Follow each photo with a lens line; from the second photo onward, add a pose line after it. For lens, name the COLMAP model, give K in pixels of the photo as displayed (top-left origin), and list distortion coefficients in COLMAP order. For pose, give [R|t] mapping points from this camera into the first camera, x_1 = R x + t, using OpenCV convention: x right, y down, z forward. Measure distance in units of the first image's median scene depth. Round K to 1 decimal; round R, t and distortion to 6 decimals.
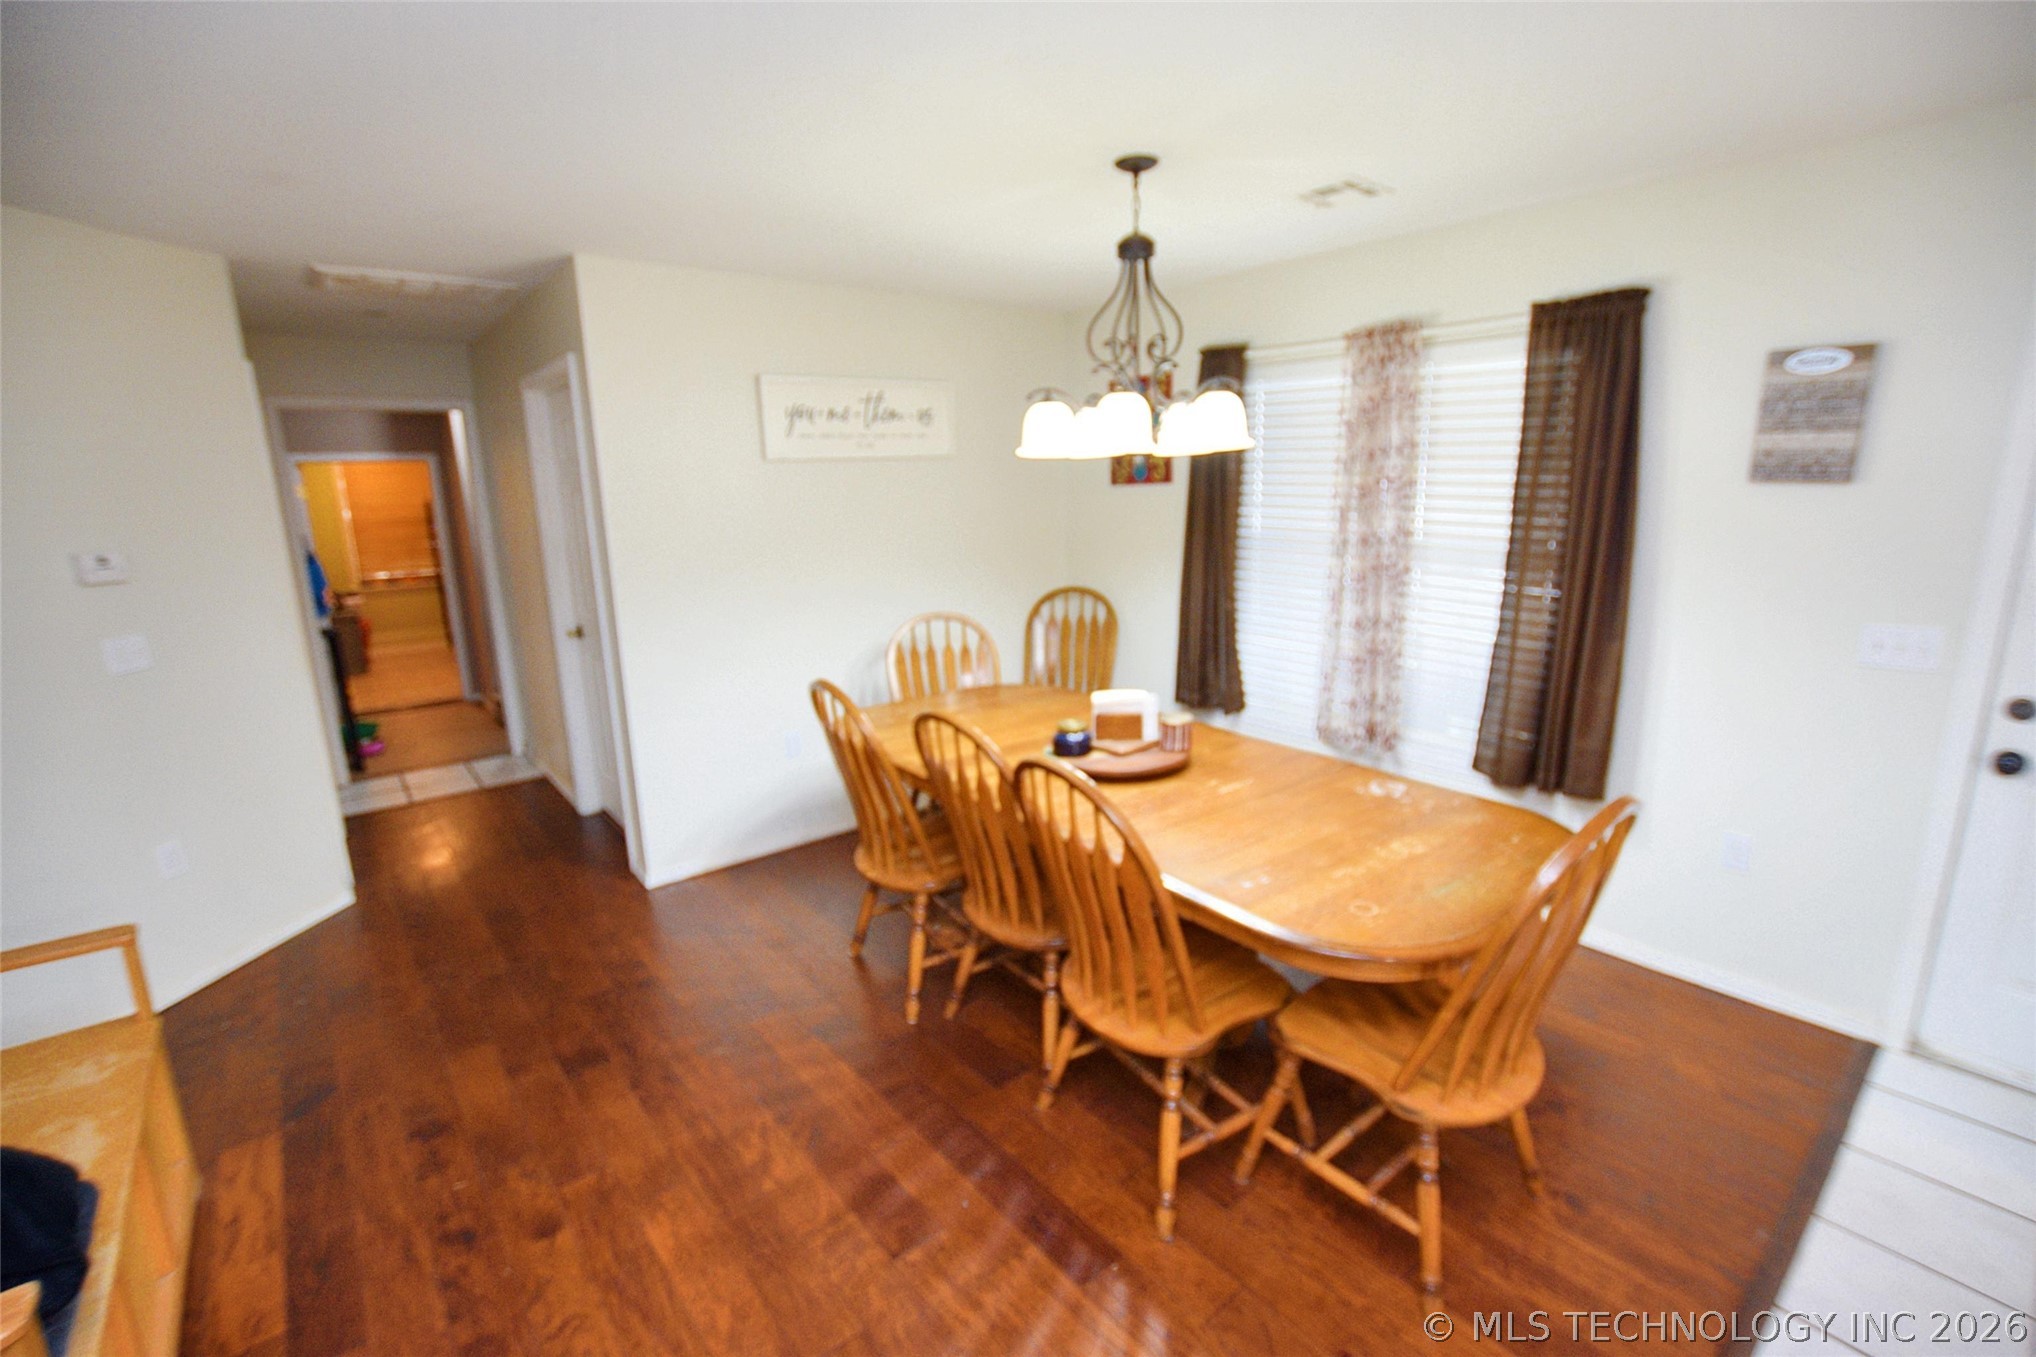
lens RADIAL K [[899.0, 0, 1013.1], [0, 899.0, 683.5], [0, 0, 1]] dist [-0.034169, 0.006607]
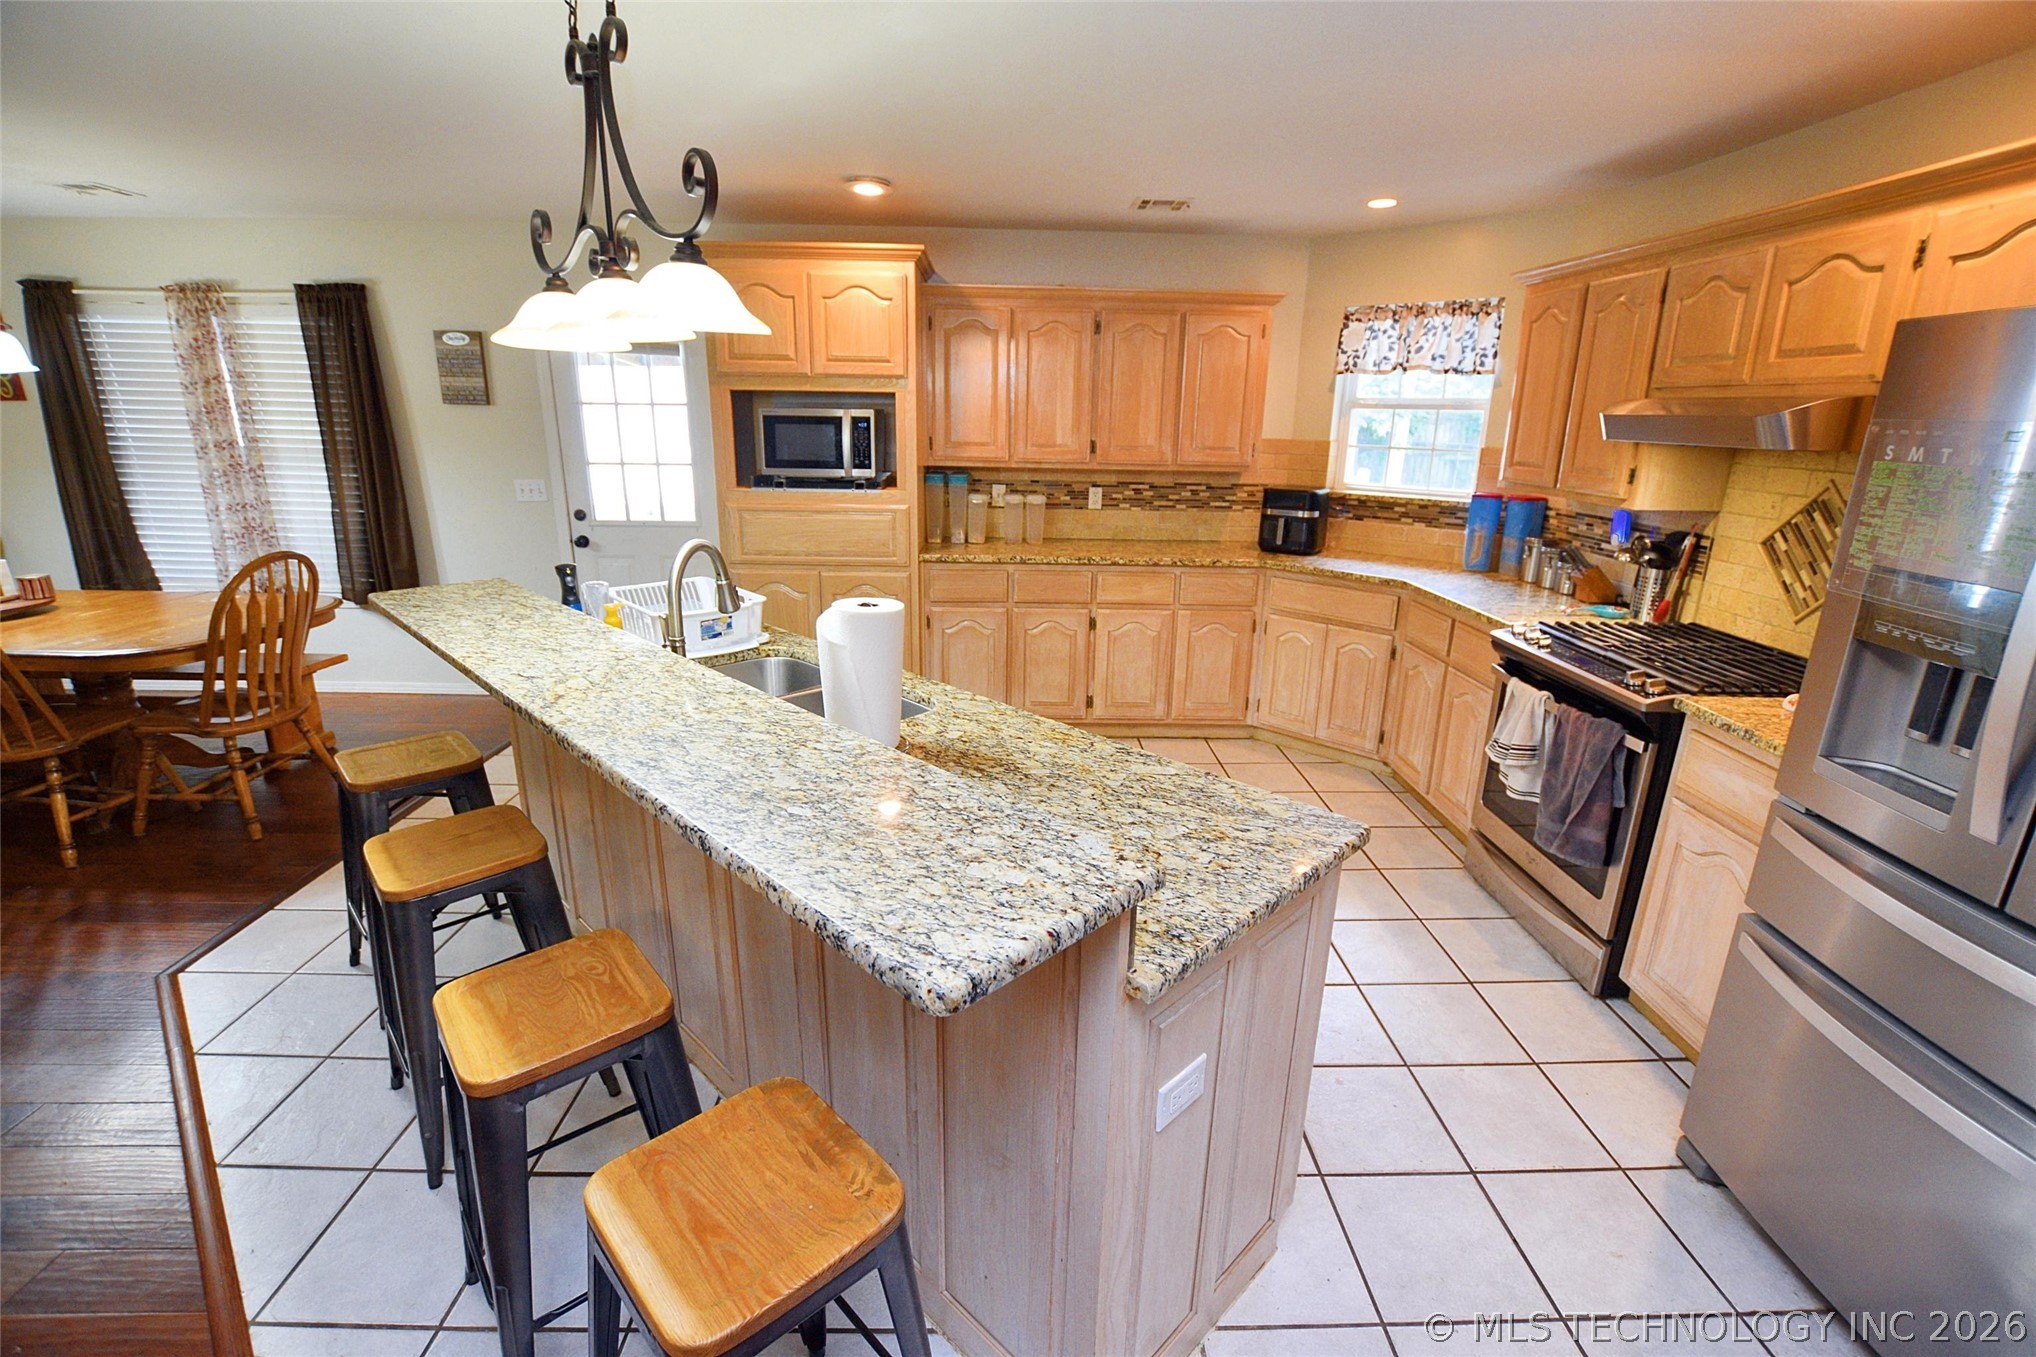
lens RADIAL K [[899.0, 0, 1022.9], [0, 899.0, 674.7], [0, 0, 1]] dist [-0.034169, 0.006607]
pose [[0.616116, -0.187078, 0.765116, 0.073799], [0.145331, 0.981707, 0.123008, 0.214932], [-0.774131, 0.035407, 0.632034, -0.850966]]
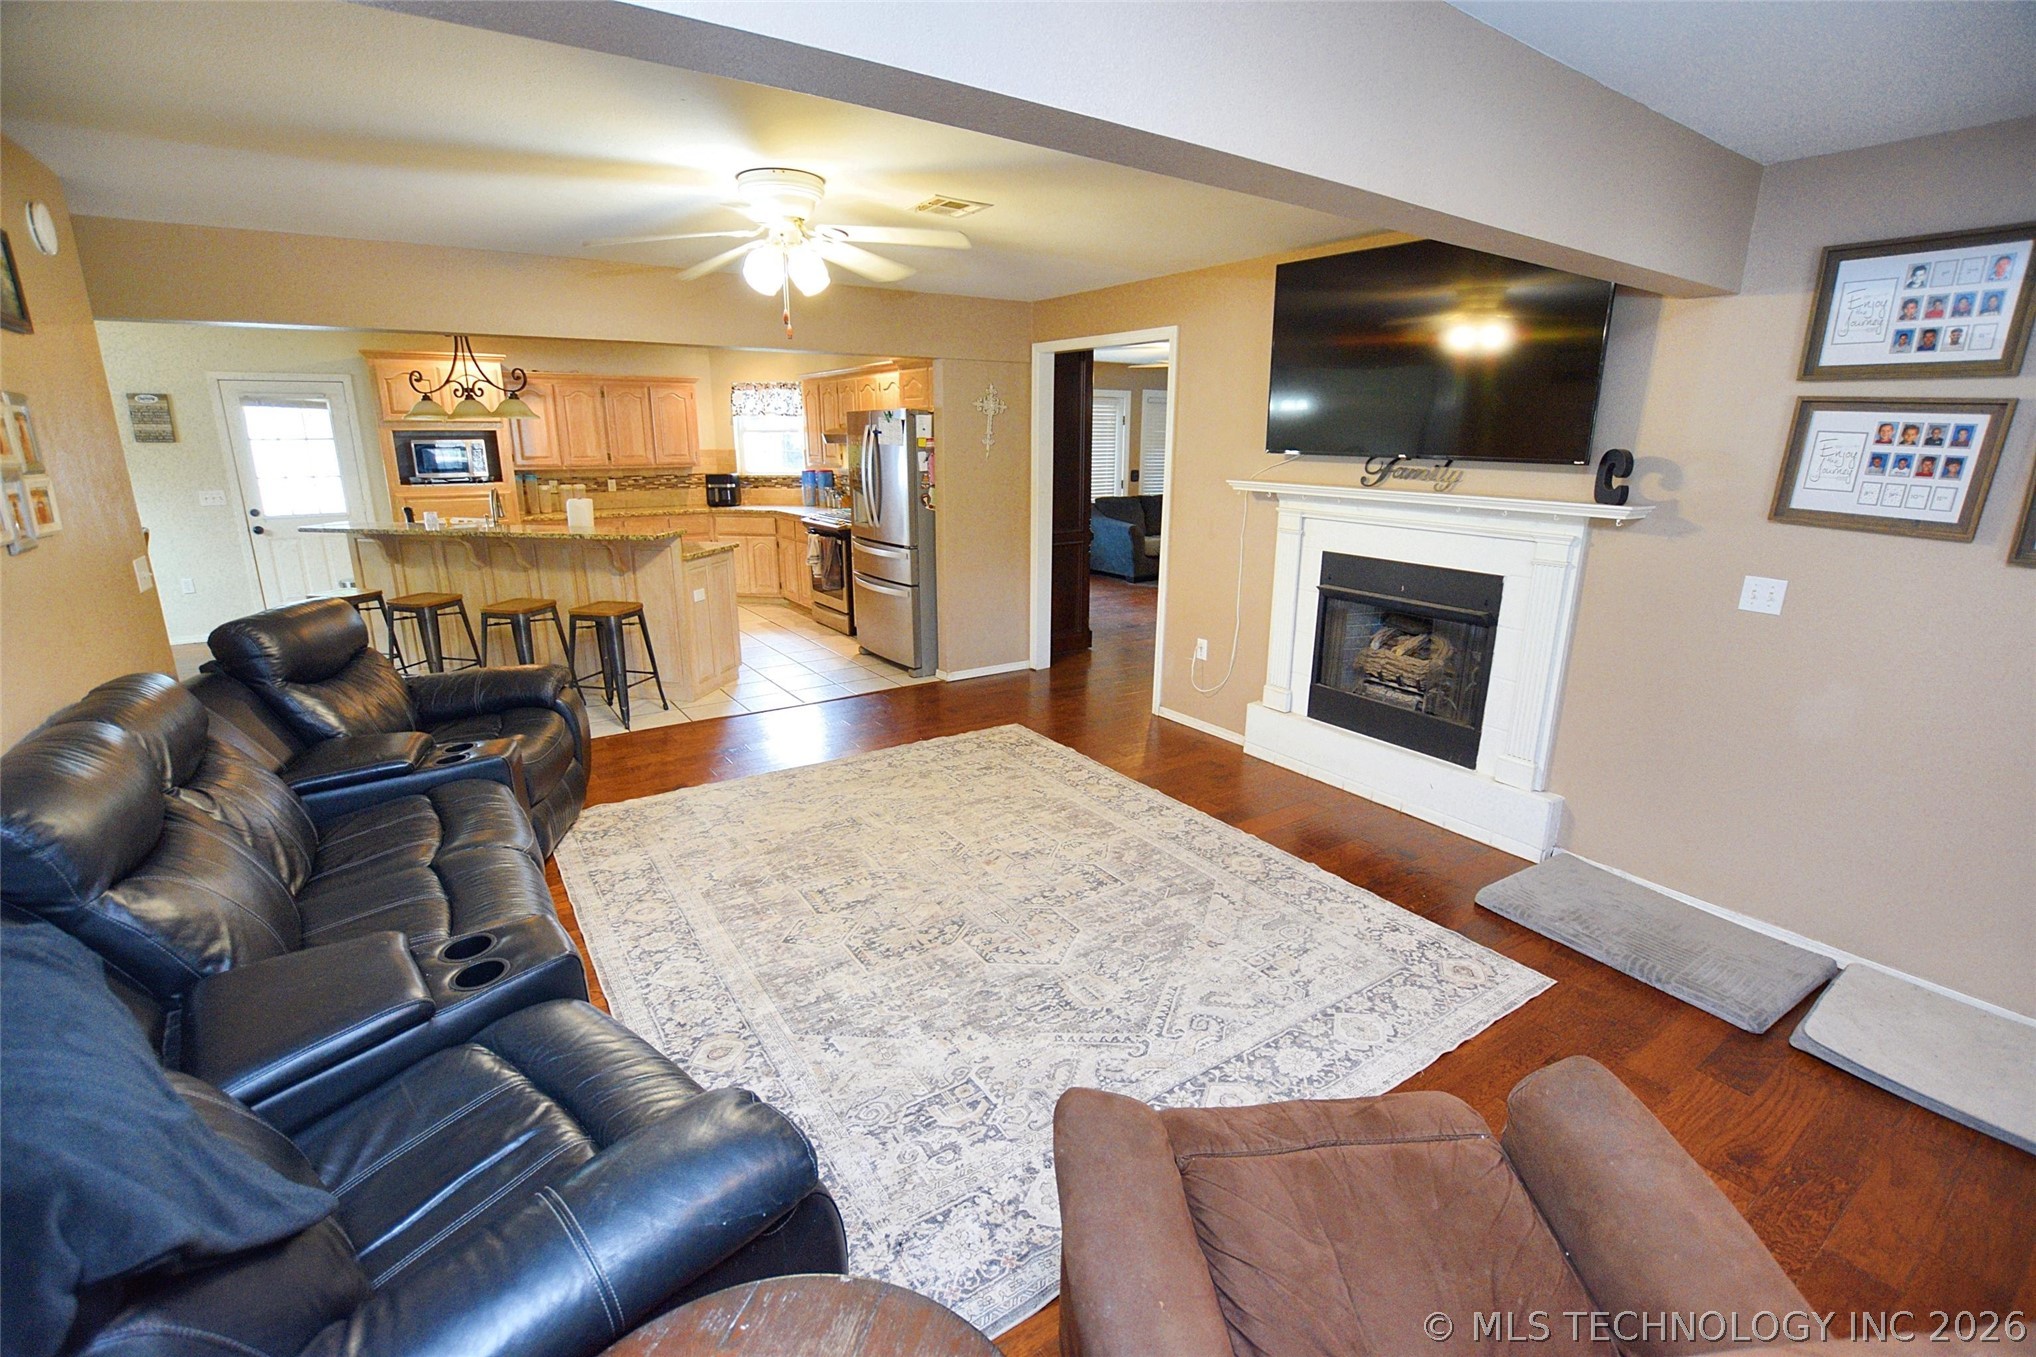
lens RADIAL K [[899.0, 0, 1019.6], [0, 899.0, 681.1], [0, 0, 1]] dist [-0.034169, 0.006607]
pose [[0.090536, -0.238124, 0.967006, -1.348298], [0.219437, 0.951899, 0.213859, 0.393096], [-0.971417, 0.192835, 0.138434, -1.492097]]
